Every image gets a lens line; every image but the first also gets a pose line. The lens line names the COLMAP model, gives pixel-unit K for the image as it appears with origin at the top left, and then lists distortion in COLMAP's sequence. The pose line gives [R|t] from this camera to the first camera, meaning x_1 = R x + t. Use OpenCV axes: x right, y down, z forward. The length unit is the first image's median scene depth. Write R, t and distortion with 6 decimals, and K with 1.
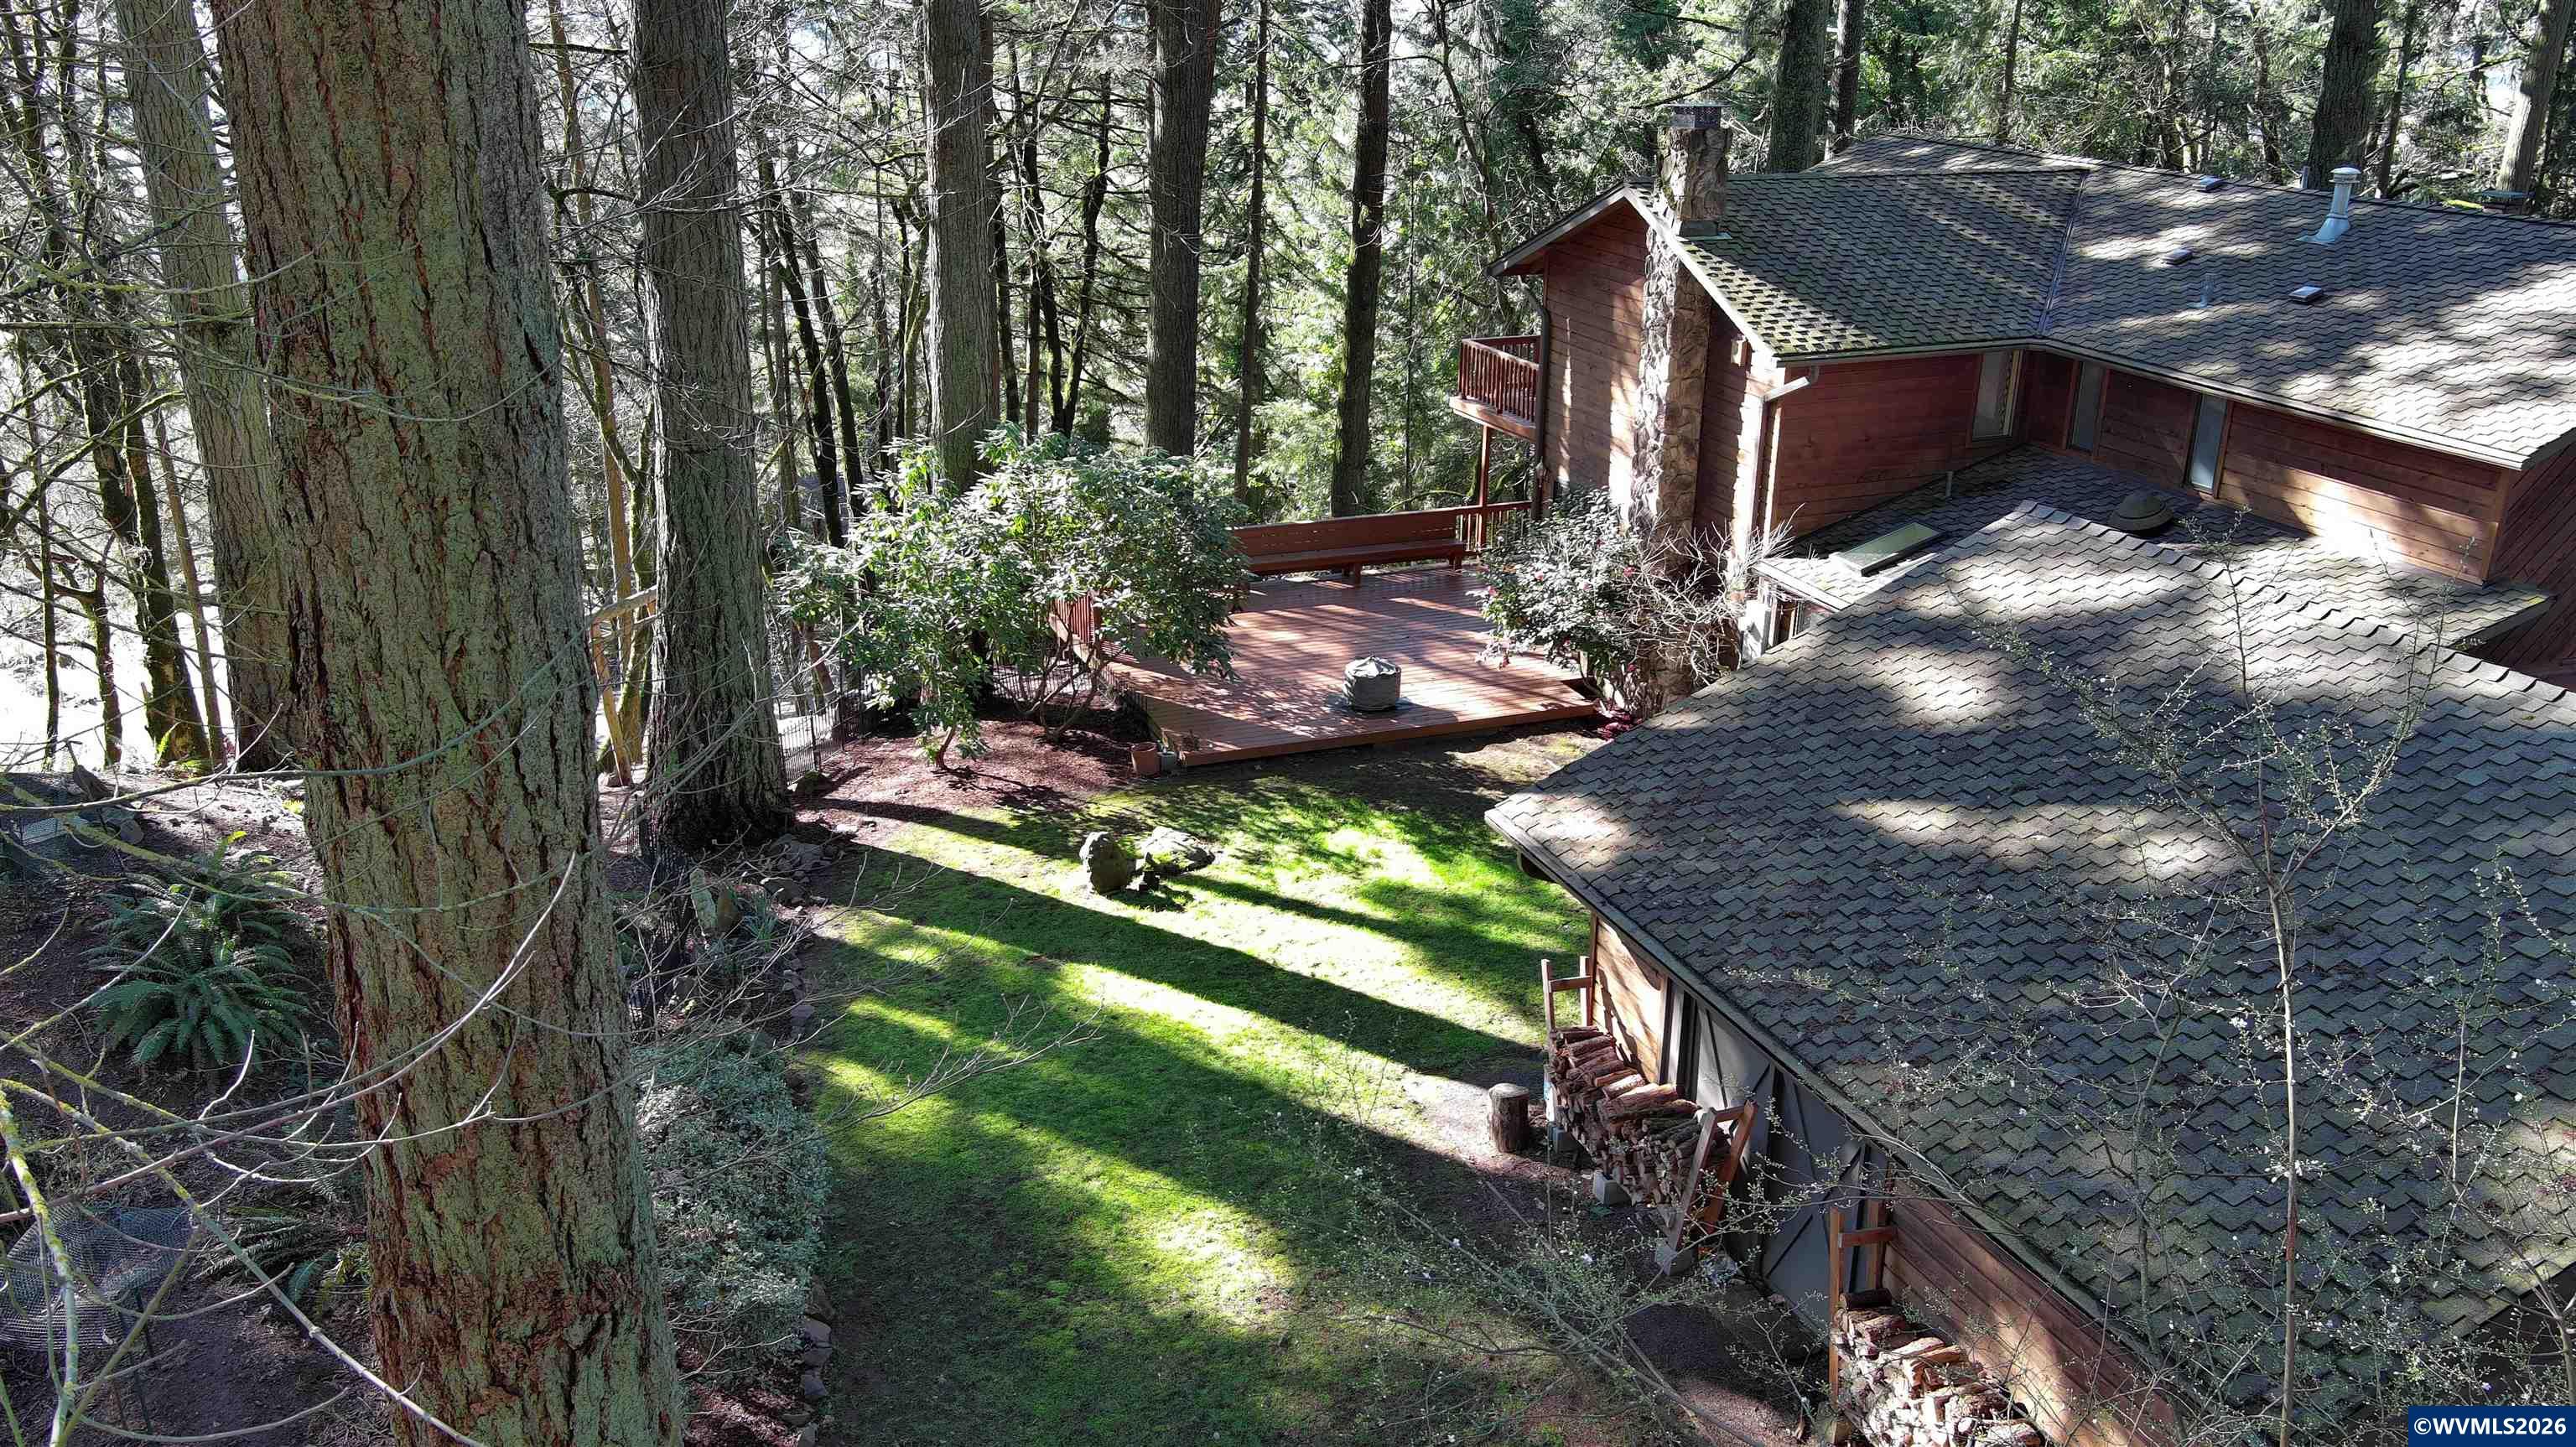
lens RADIAL K [[2047.8, 0, 1282.1], [0, 2047.8, 726.8], [0, 0, 1]] dist [0.024864, -0.030682]
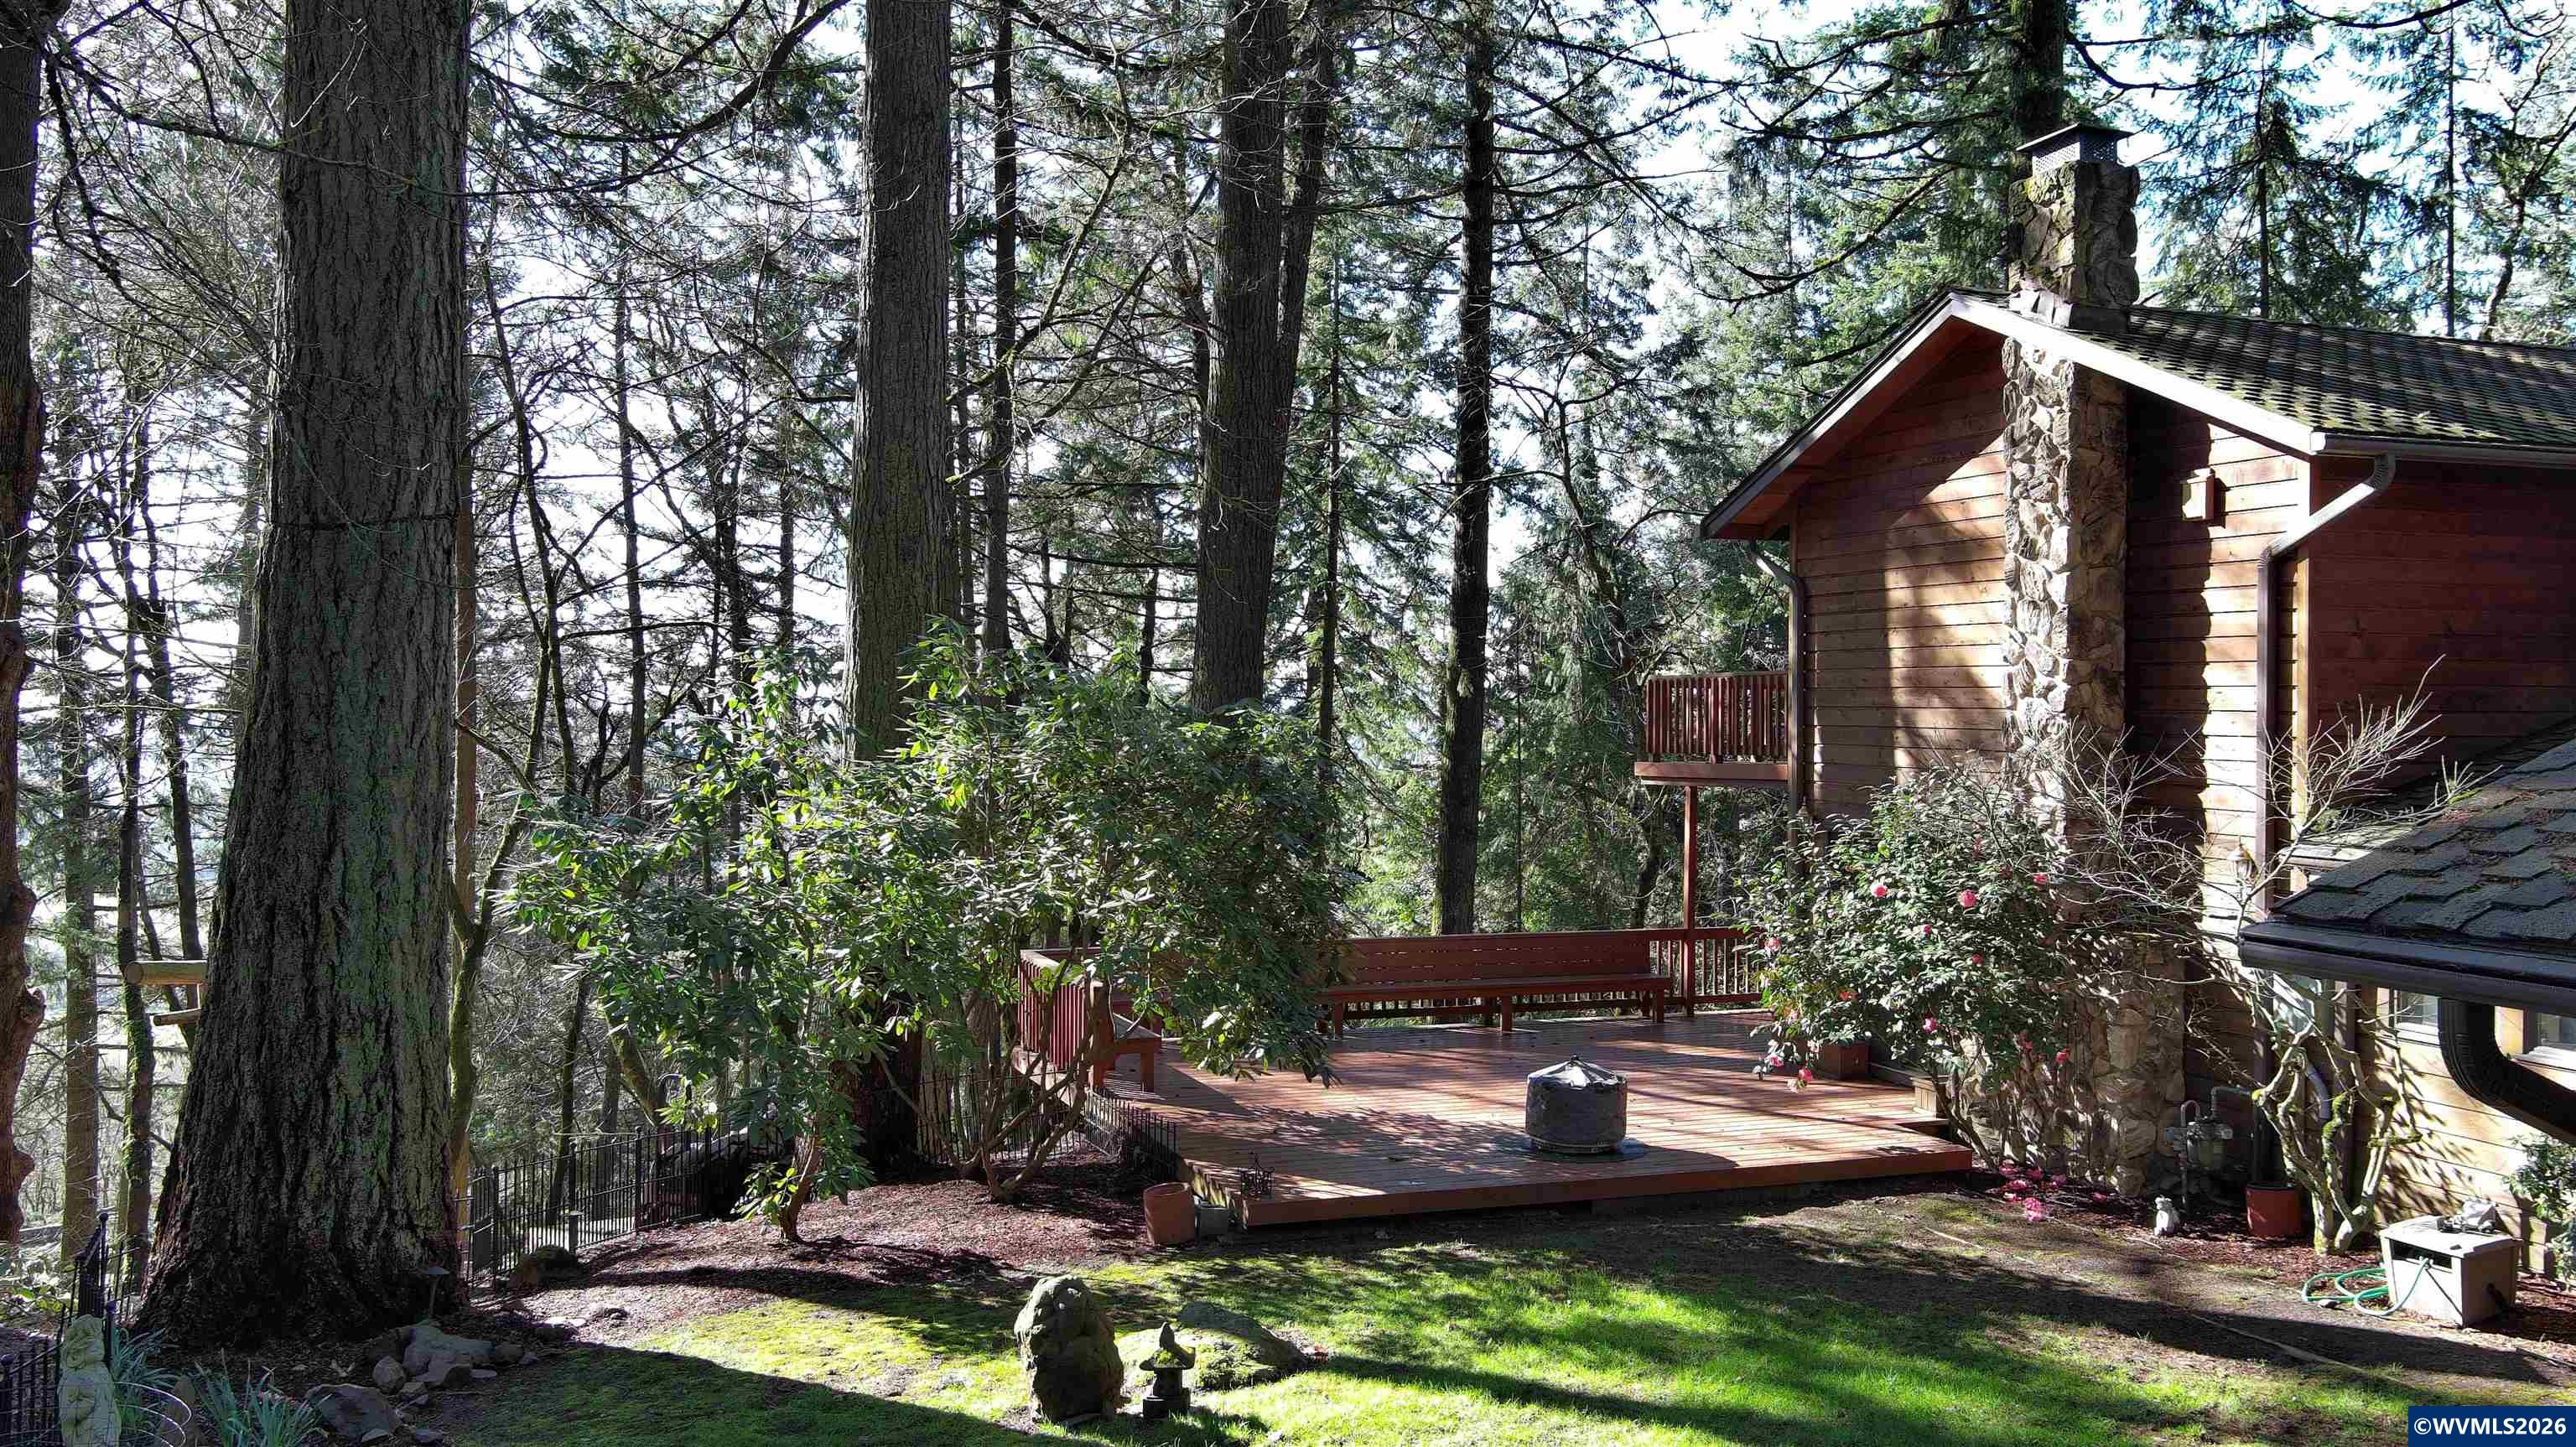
lens RADIAL K [[2047.8, 0, 1306.4], [0, 2047.8, 710.8], [0, 0, 1]] dist [0.024864, -0.030682]
pose [[0.999888, -0.002076, -0.014798, -0.023948], [-0.003272, 0.935859, -0.352360, 0.082822], [0.014580, 0.352369, 0.935748, 0.465870]]
